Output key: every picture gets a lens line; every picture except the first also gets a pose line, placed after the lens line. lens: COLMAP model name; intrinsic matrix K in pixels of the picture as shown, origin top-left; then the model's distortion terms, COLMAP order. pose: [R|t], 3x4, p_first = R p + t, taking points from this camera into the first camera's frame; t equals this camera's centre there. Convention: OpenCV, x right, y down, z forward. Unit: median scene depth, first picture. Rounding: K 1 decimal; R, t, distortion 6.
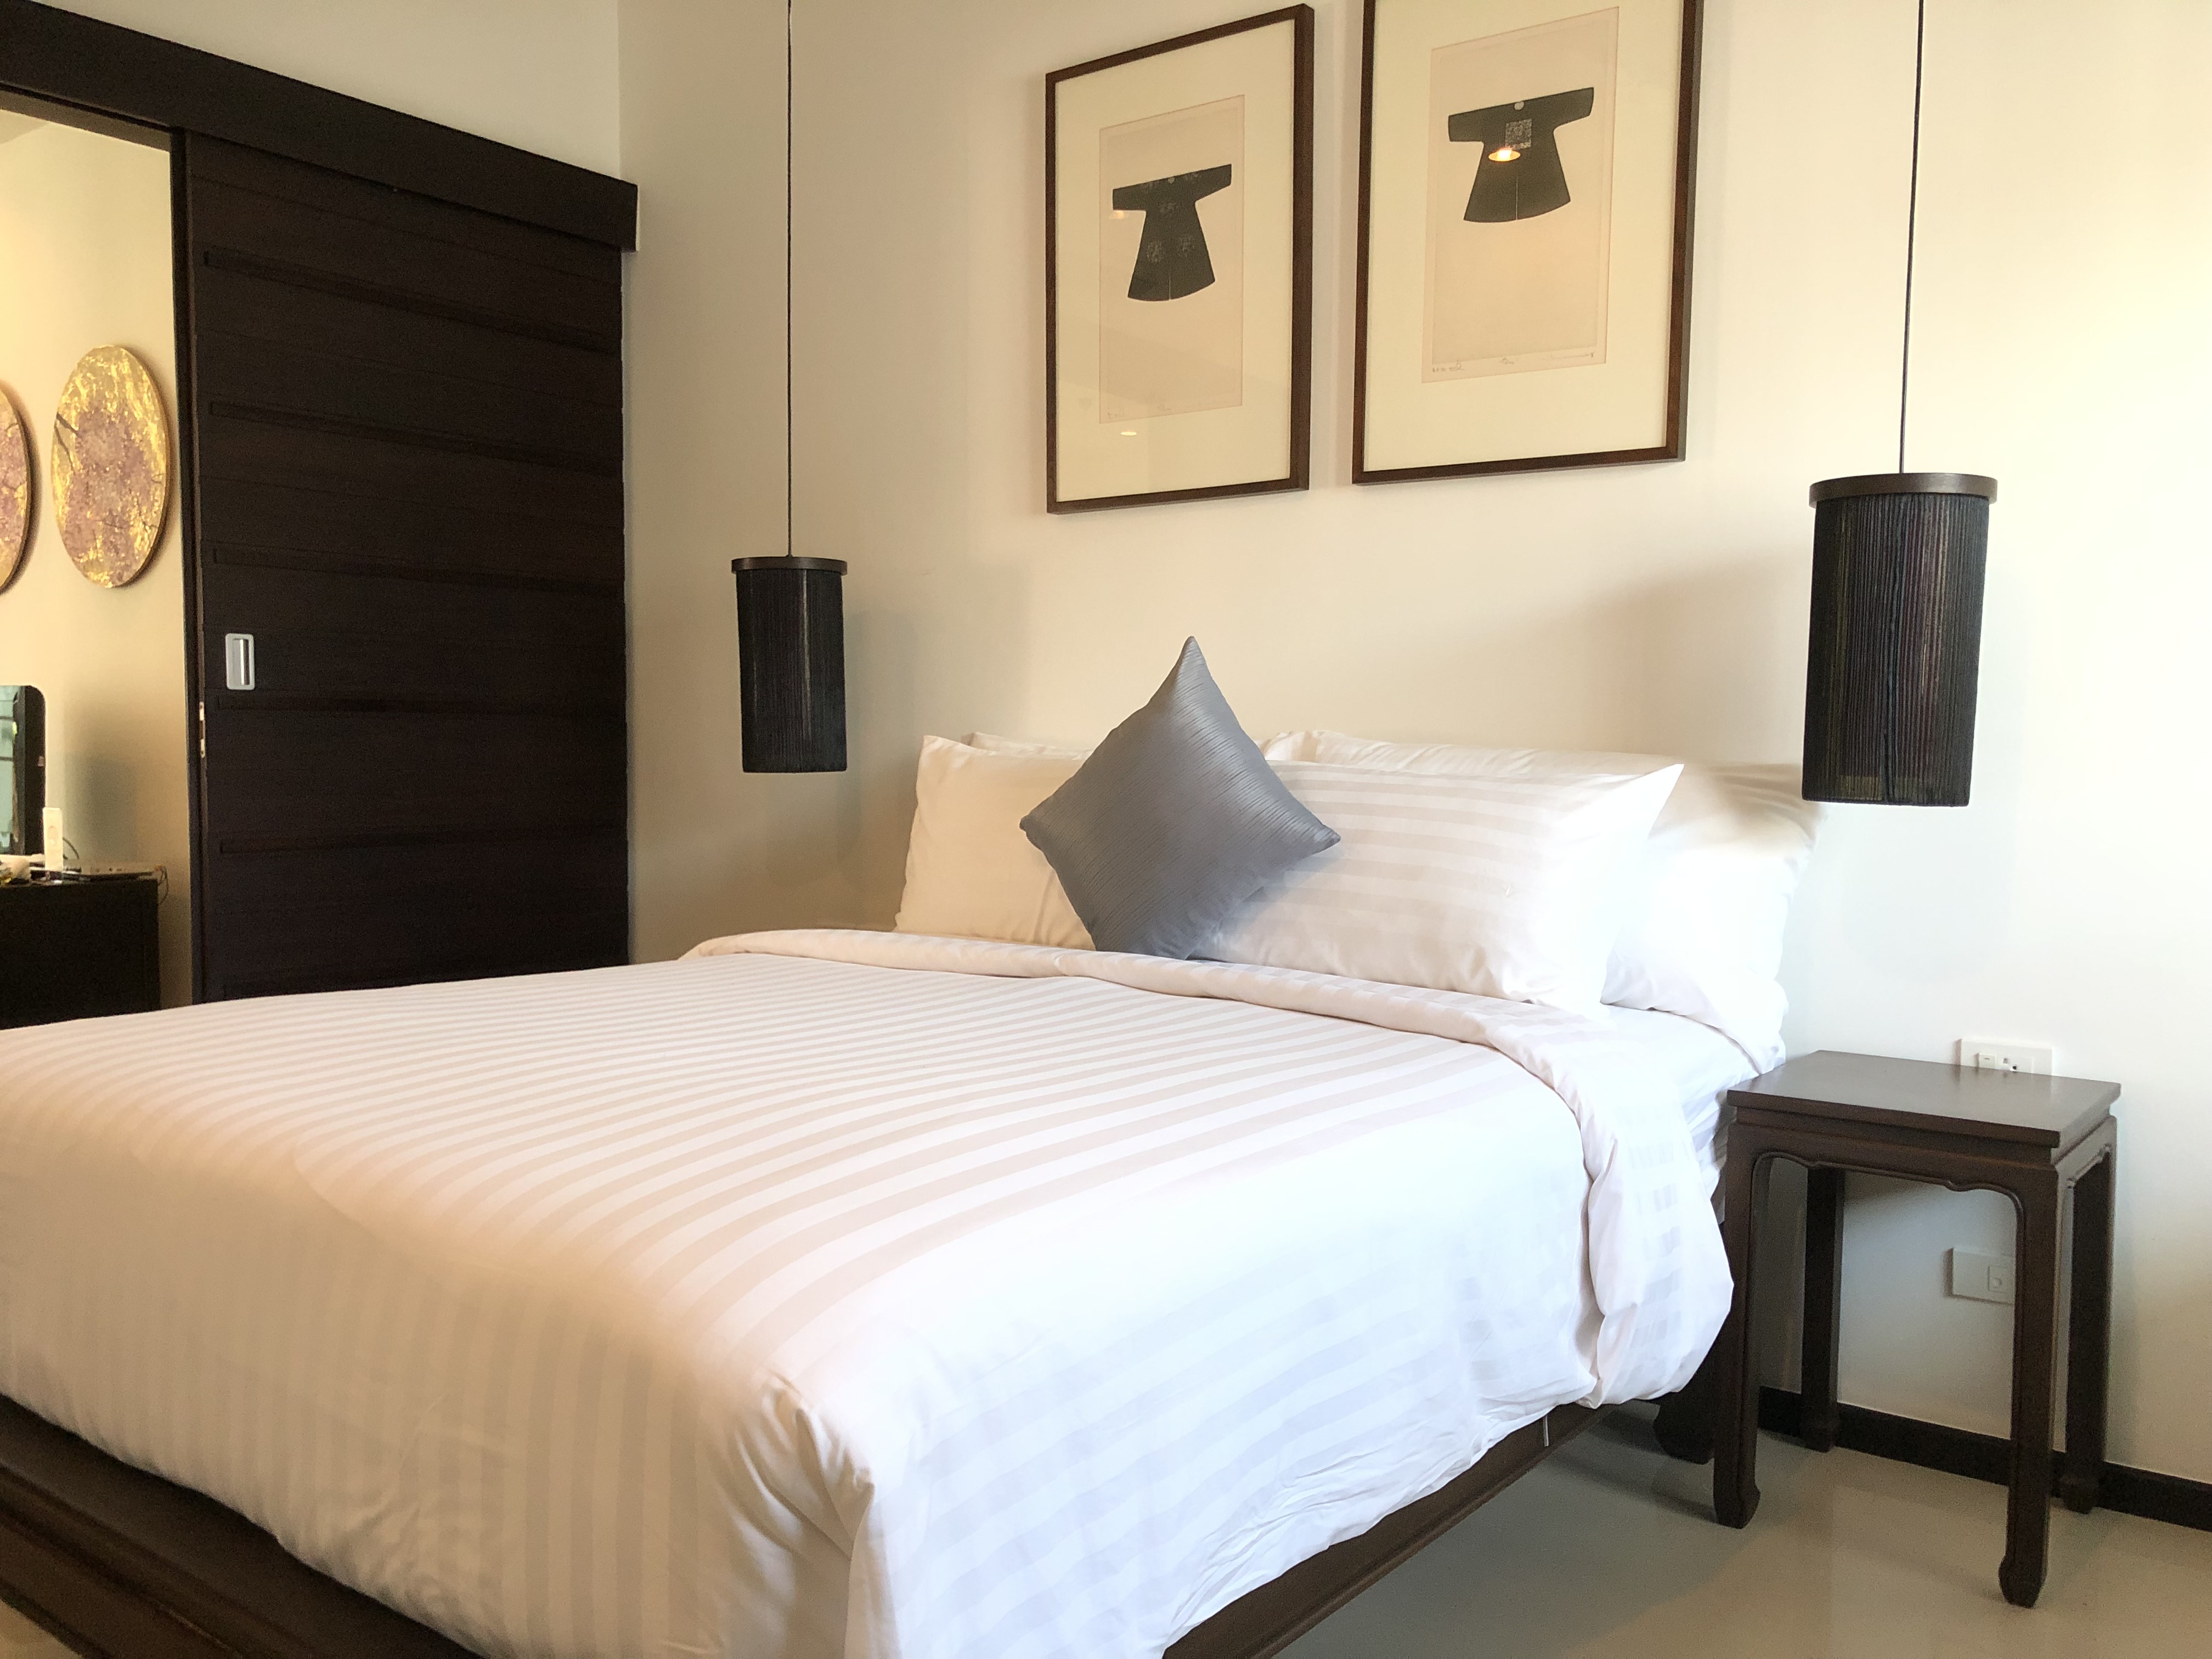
lens RADIAL K [[1830.6, 0, 1088.1], [0, 1830.6, 836.9], [0, 0, 1]] dist [0.047067, -0.050000]
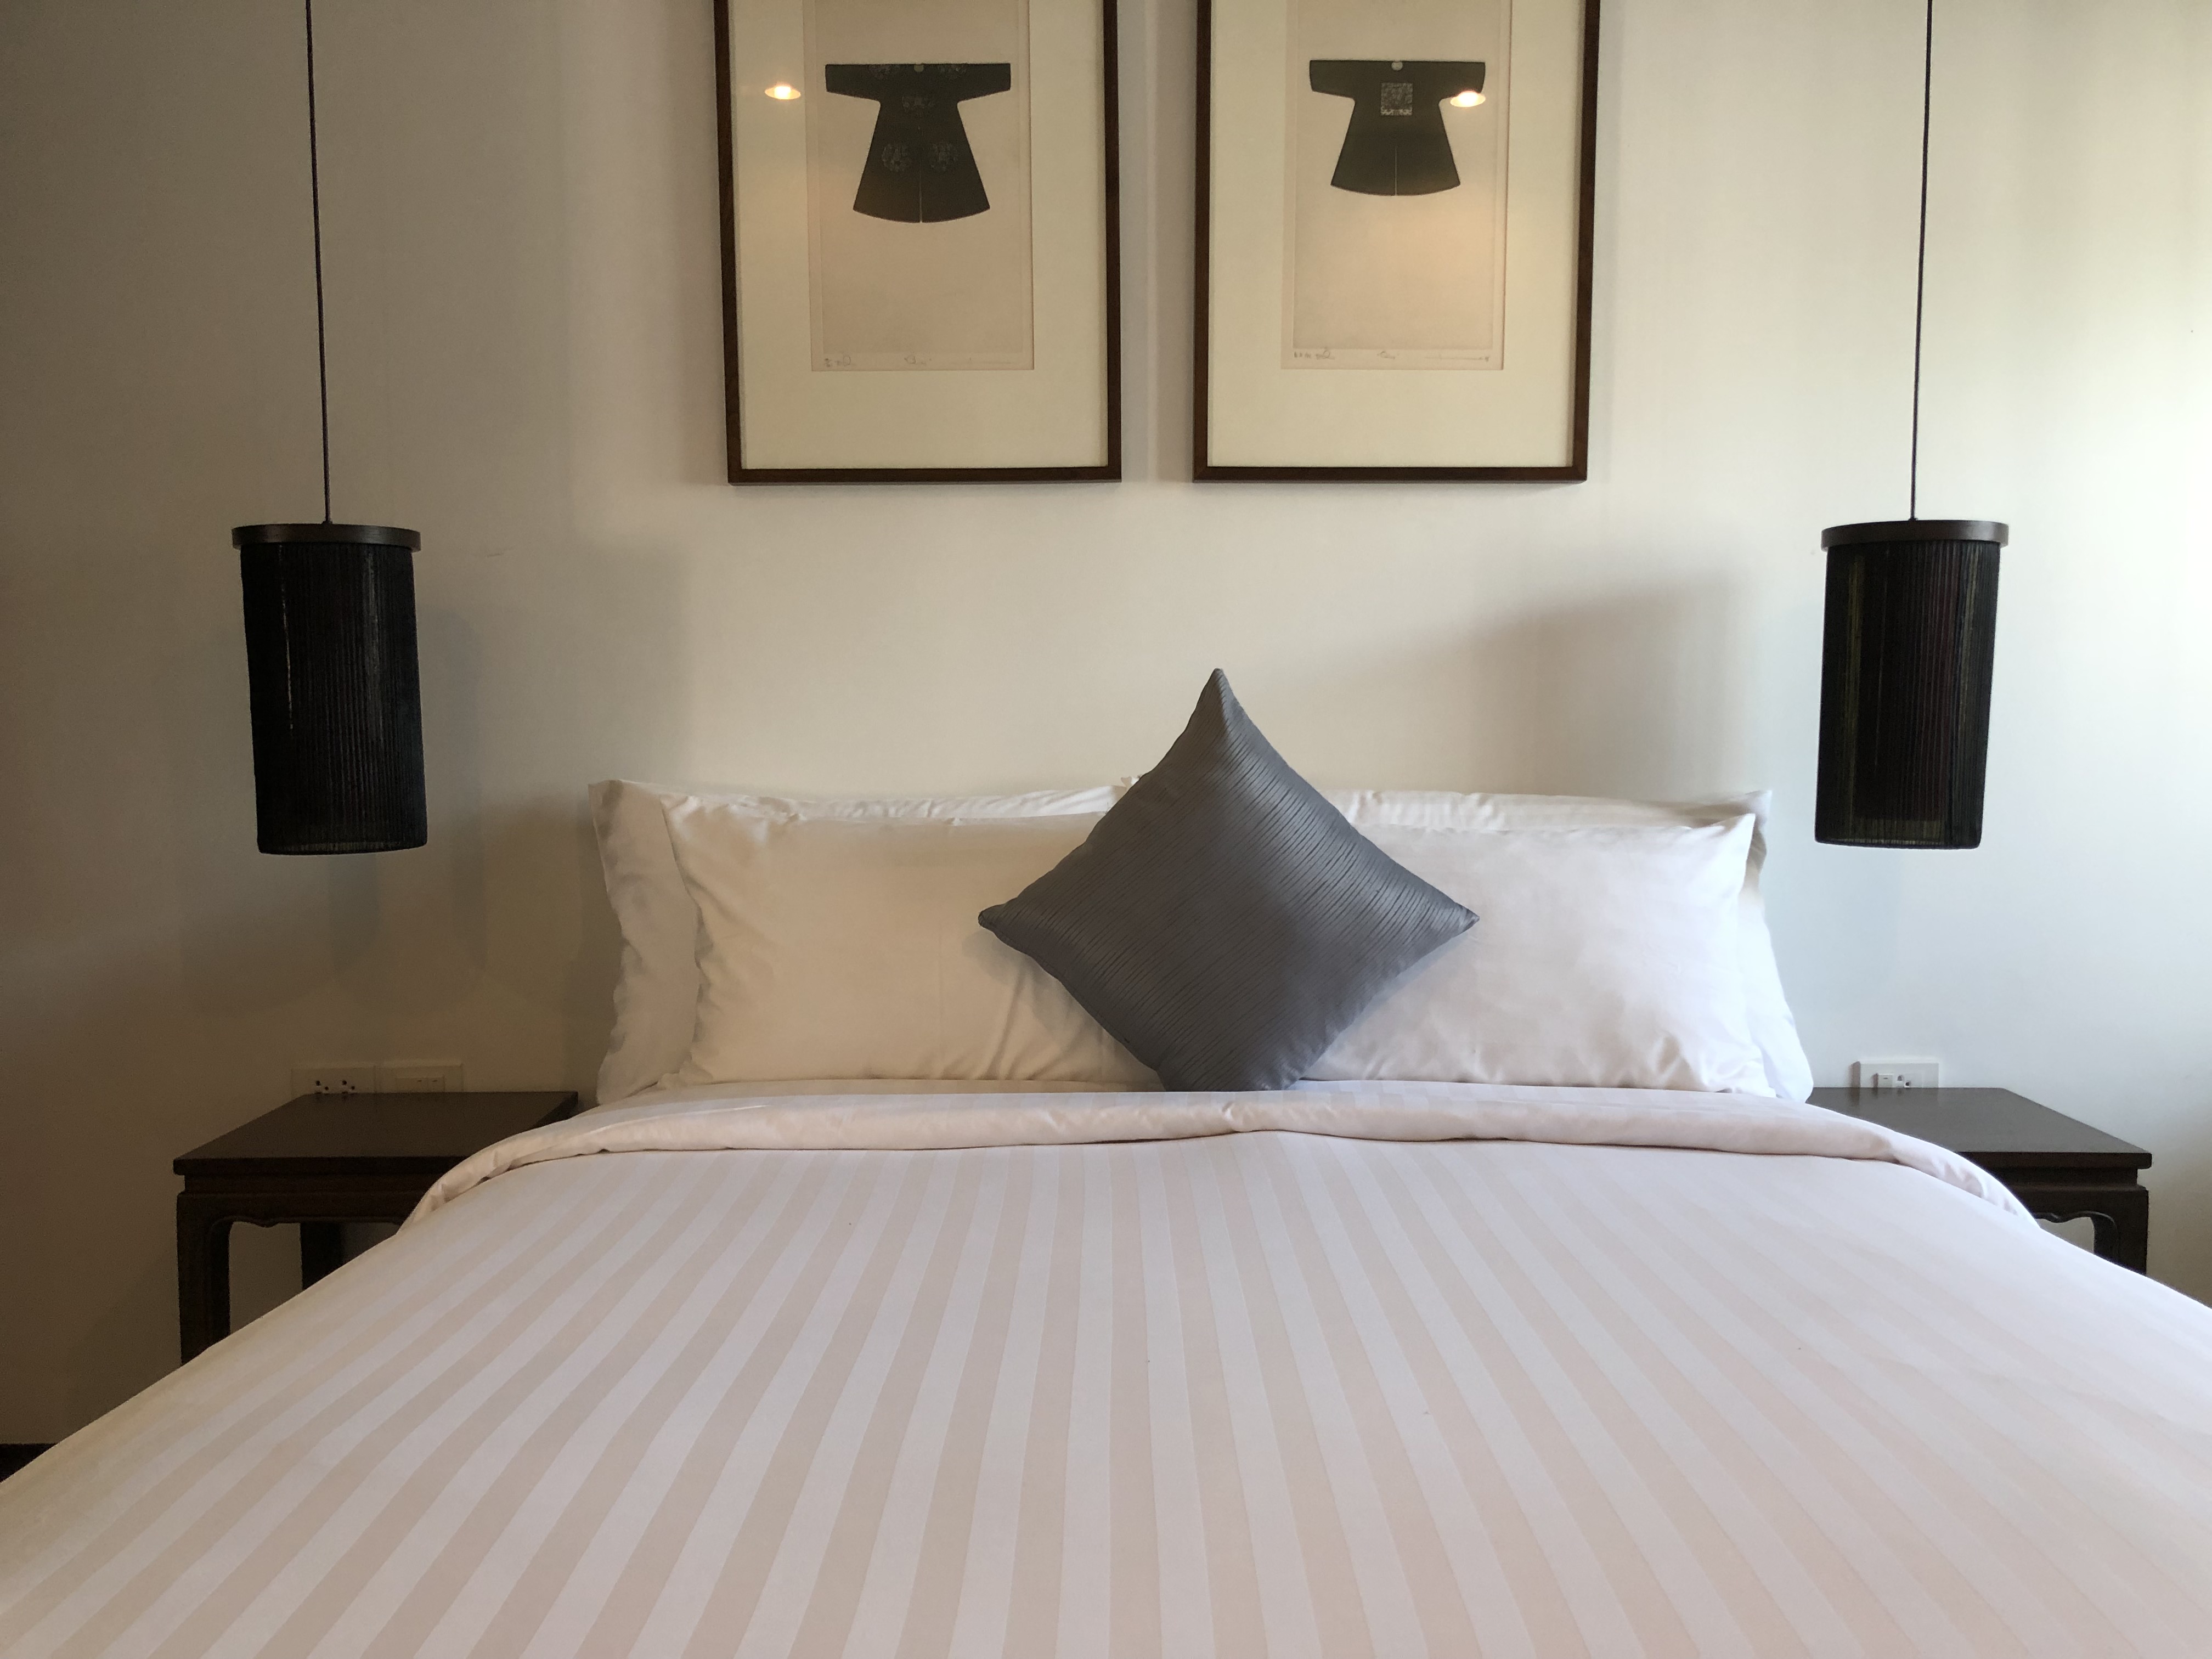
lens RADIAL K [[1830.6, 0, 1096.2], [0, 1830.6, 827.7], [0, 0, 1]] dist [0.047067, -0.050000]
pose [[0.800774, -0.038053, 0.597757, -0.427651], [0.044152, 0.999015, 0.004449, -0.043448], [-0.597337, 0.022829, 0.801665, 0.392641]]
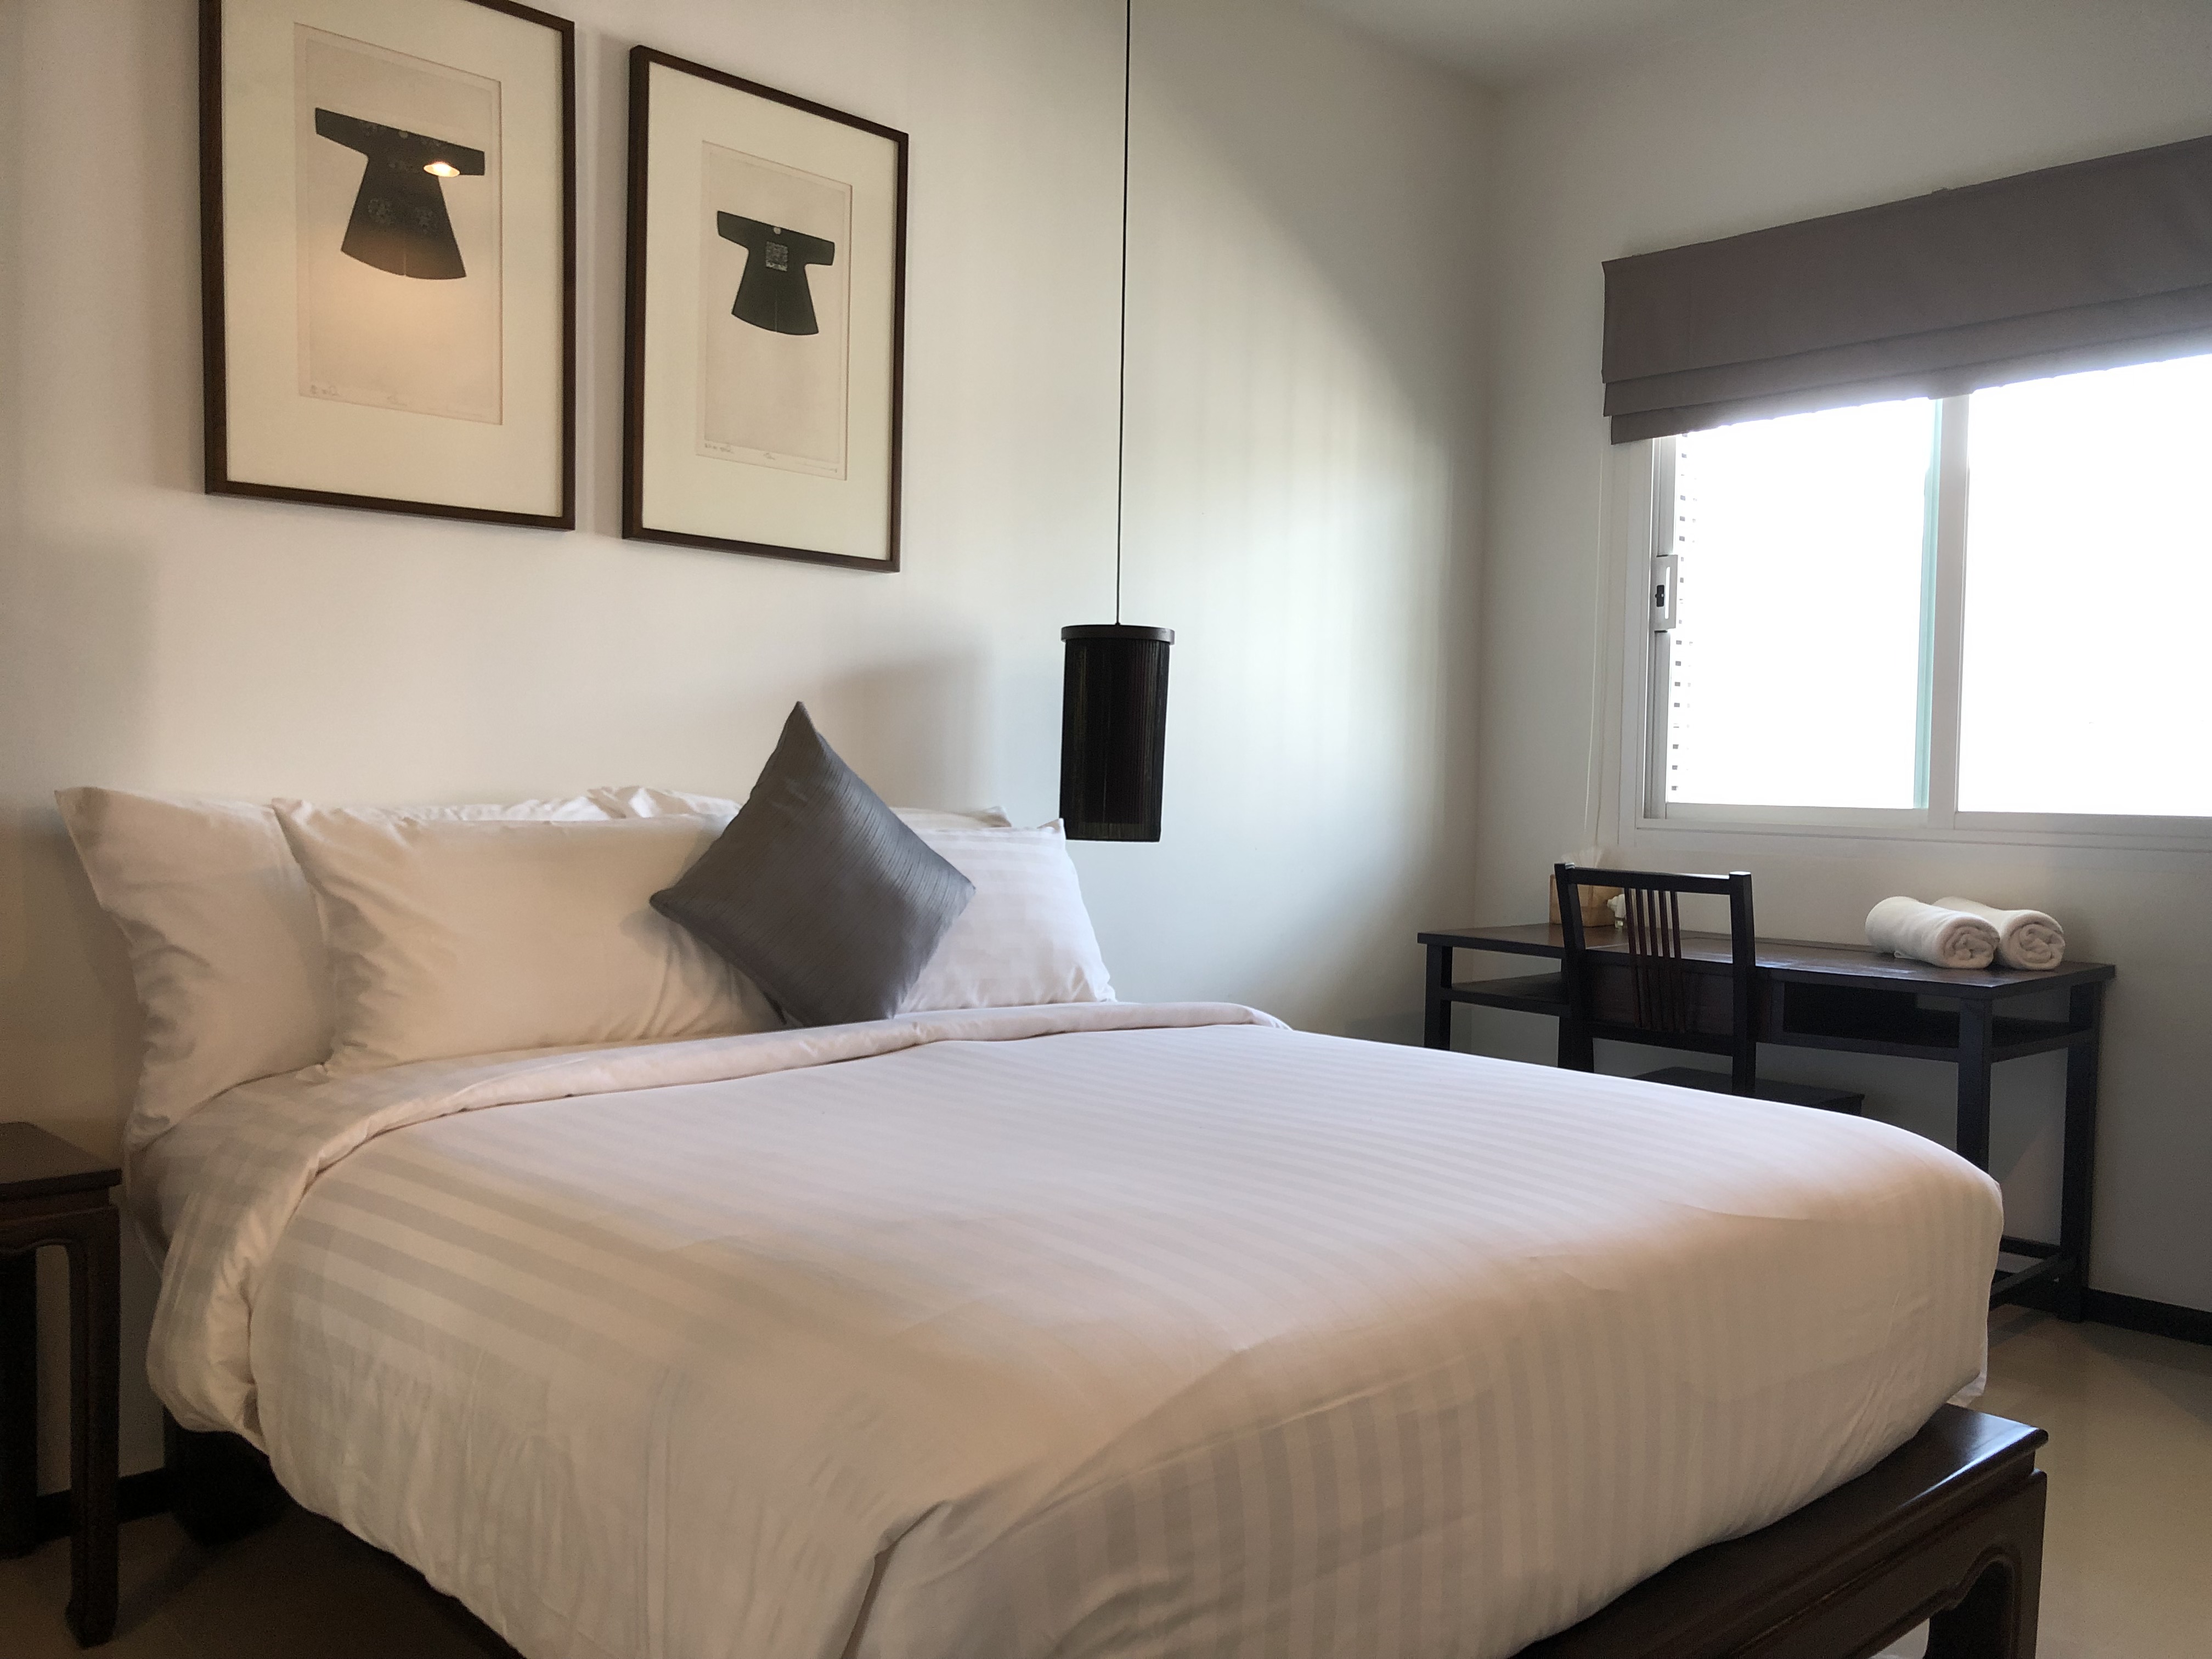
lens RADIAL K [[1830.6, 0, 1087.7], [0, 1830.6, 837.1], [0, 0, 1]] dist [0.047067, -0.050000]
pose [[0.174151, -0.030140, 0.984258, -0.852015], [0.048661, 0.998574, 0.021968, -0.045876], [-0.983516, 0.044069, 0.175370, 0.643977]]
